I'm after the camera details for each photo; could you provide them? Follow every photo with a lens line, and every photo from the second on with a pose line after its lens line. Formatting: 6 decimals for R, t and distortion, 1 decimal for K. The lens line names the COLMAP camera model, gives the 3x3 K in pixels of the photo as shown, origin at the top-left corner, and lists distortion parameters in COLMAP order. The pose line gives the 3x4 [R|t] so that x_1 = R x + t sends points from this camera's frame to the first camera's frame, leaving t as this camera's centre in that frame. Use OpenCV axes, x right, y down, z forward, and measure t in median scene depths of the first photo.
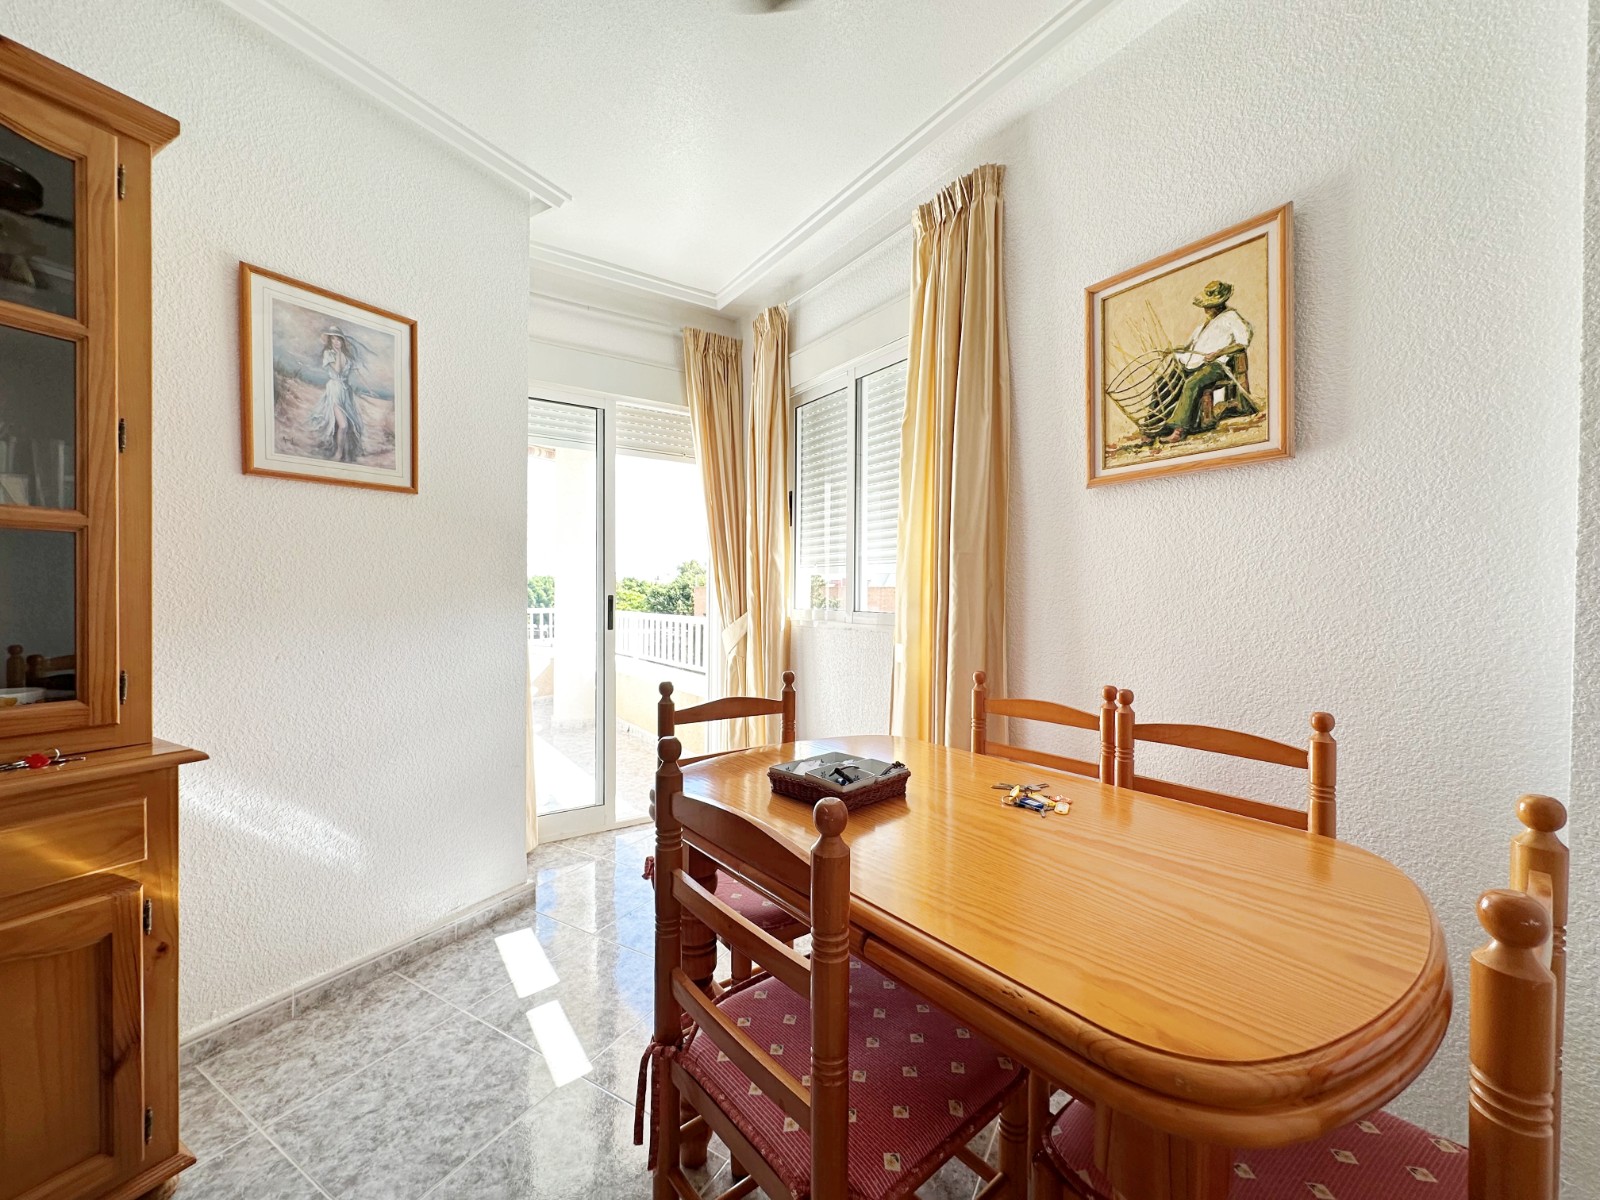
lens RADIAL K [[642.1, 0, 800.0], [0, 642.1, 600.0], [0, 0, 1]] dist [0.001403, 0.000082]
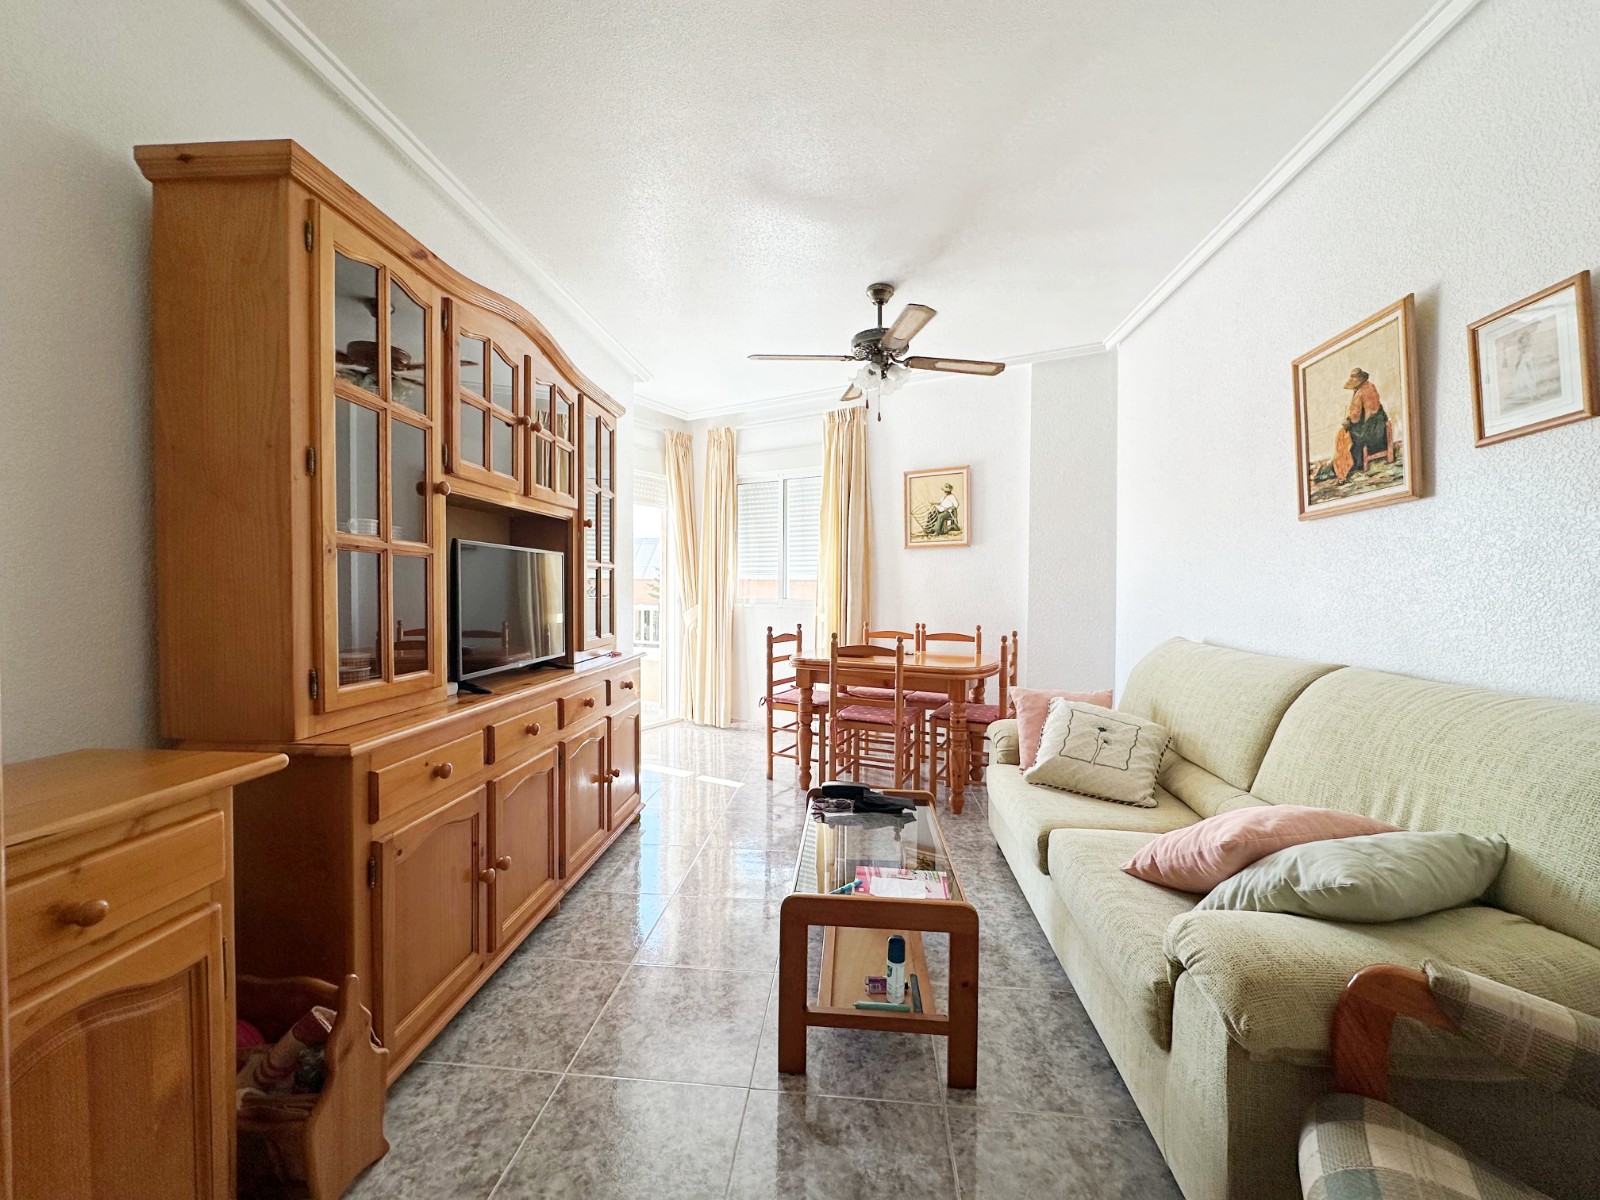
lens RADIAL K [[642.1, 0, 800.0], [0, 642.1, 600.0], [0, 0, 1]] dist [0.001403, 0.000082]
pose [[0.900866, -0.010353, 0.433973, -1.182878], [0.003013, 0.999841, 0.017599, -0.017626], [-0.434086, -0.014547, 0.900754, -1.292110]]
